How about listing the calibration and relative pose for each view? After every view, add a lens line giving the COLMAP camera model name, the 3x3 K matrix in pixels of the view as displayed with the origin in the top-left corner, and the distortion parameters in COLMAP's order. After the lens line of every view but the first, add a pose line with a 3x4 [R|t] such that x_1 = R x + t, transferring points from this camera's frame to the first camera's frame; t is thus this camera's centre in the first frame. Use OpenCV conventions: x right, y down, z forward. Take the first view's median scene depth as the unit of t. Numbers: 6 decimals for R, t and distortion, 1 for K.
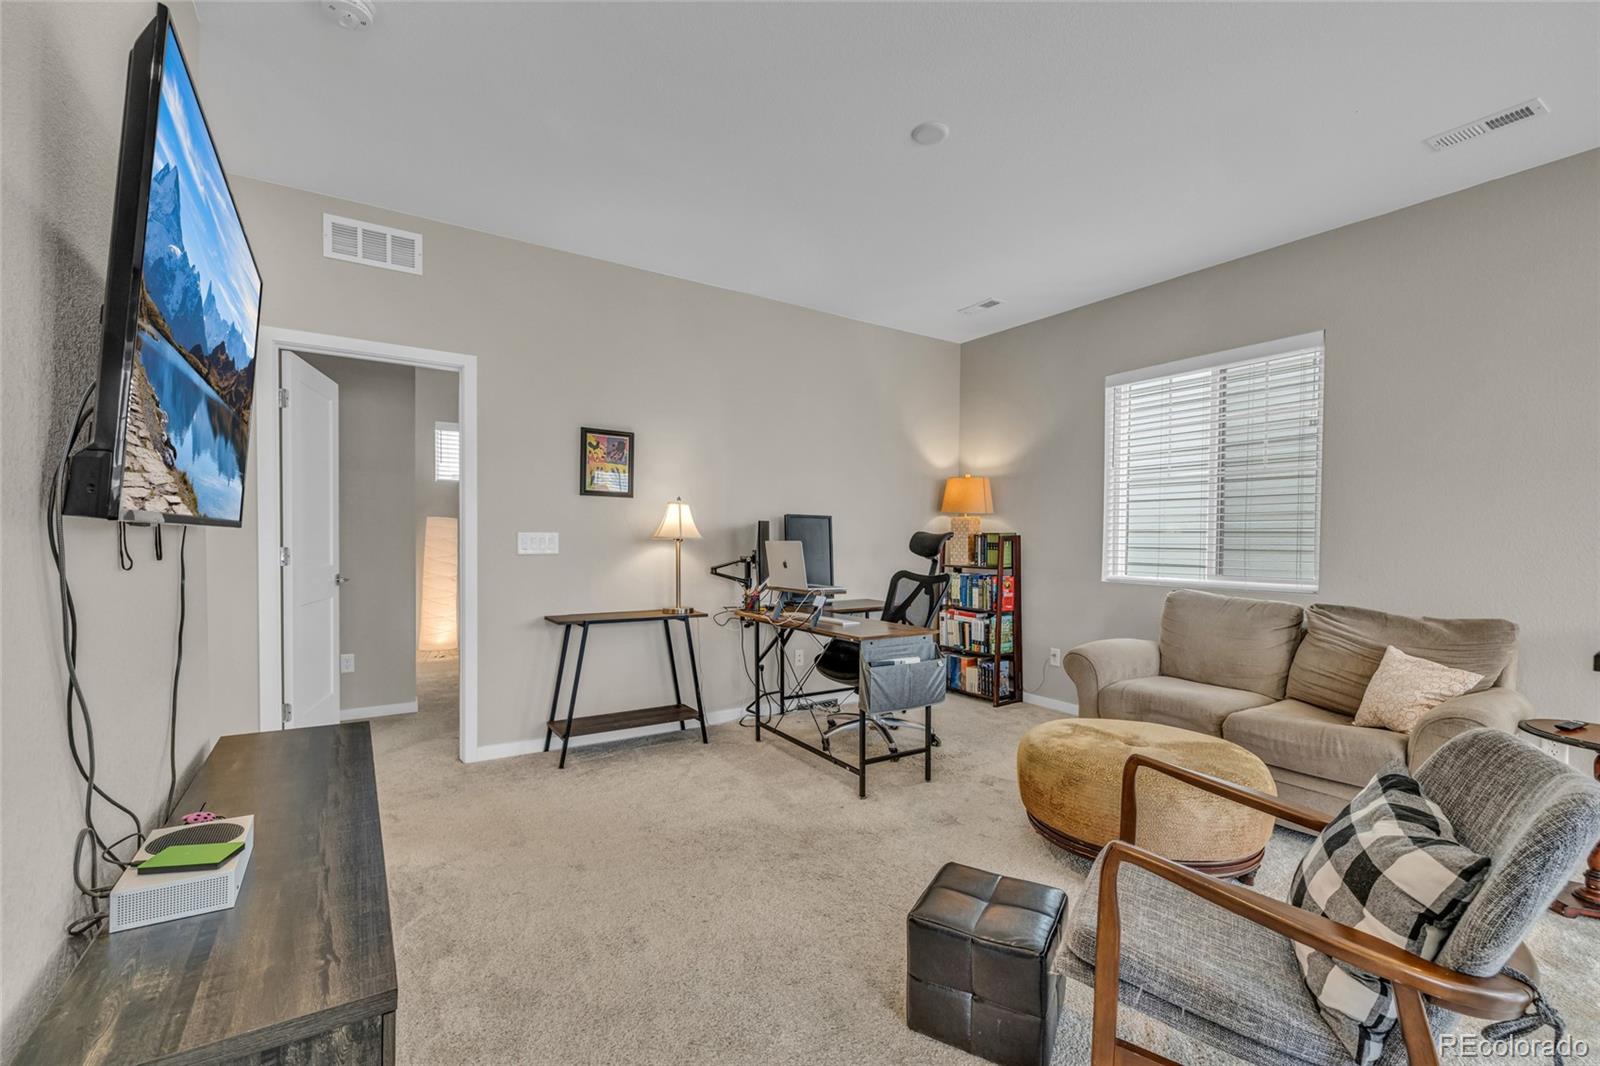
lens RADIAL K [[678.9, 0, 788.4], [0, 678.9, 532.7], [0, 0, 1]] dist [-0.001537, -0.000060]
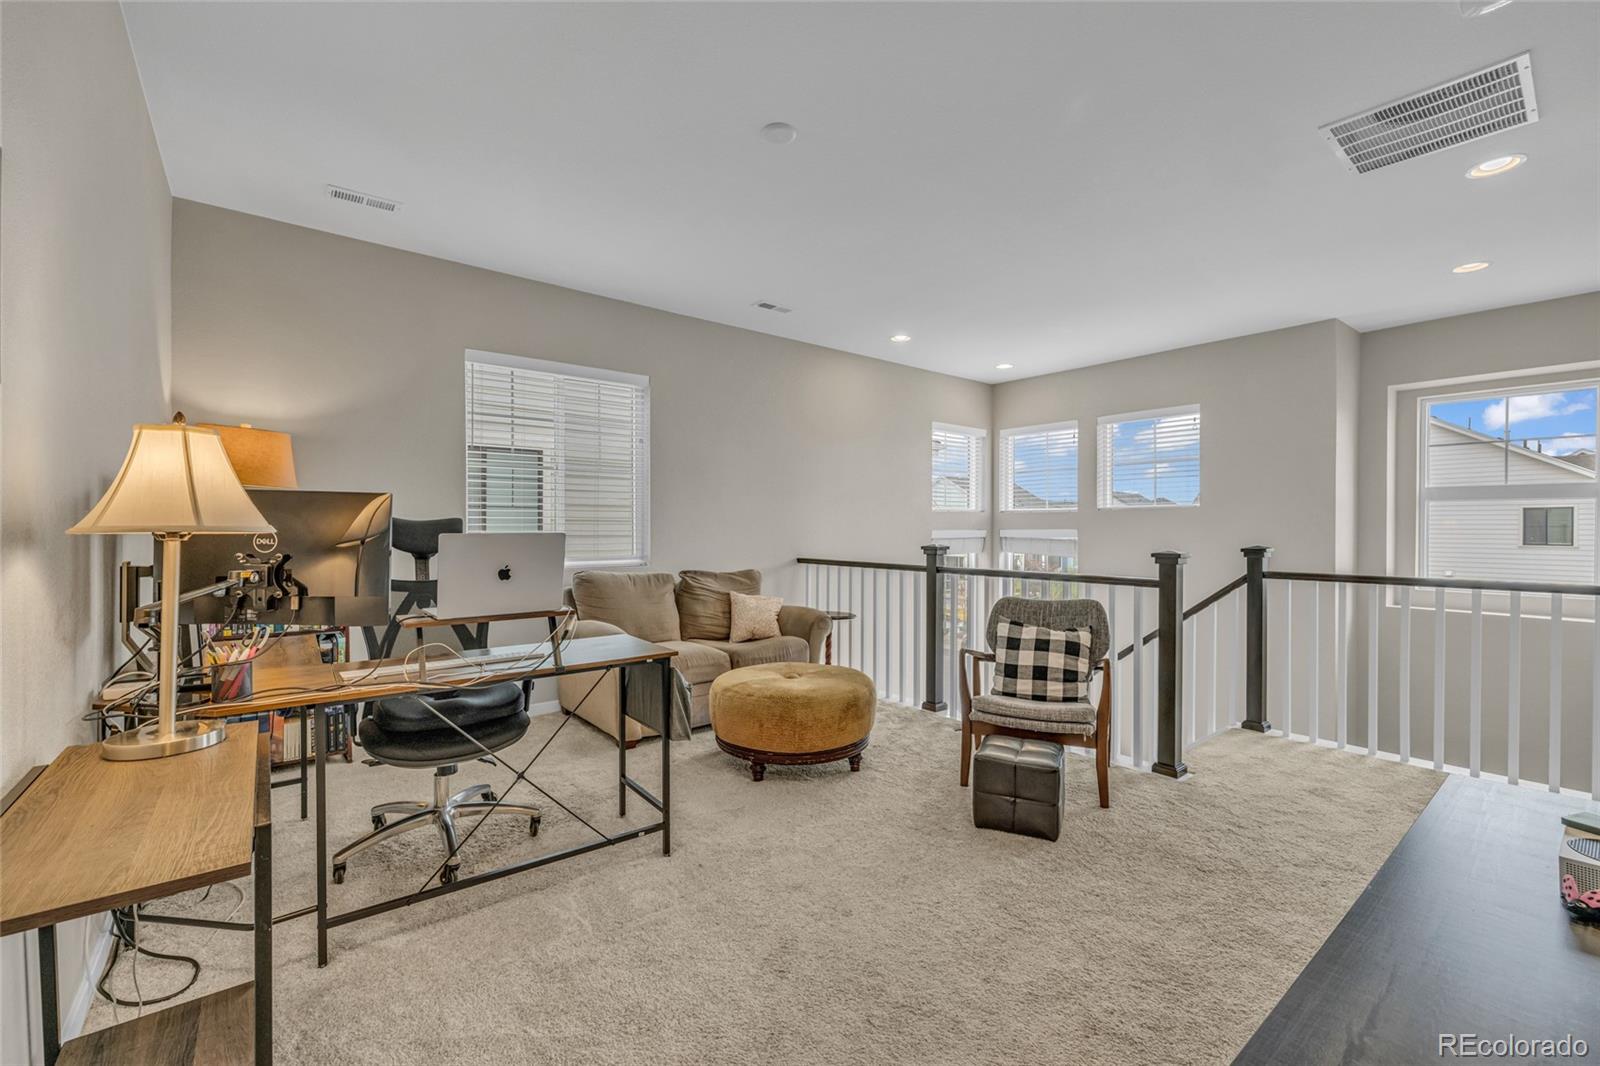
lens RADIAL K [[678.9, 0, 788.4], [0, 678.9, 532.7], [0, 0, 1]] dist [-0.001537, -0.000060]
pose [[-0.095855, -0.011303, 0.995331, -0.564665], [-0.008514, 0.999908, 0.010535, 0.005112], [-0.995359, -0.007465, -0.095942, 0.771916]]
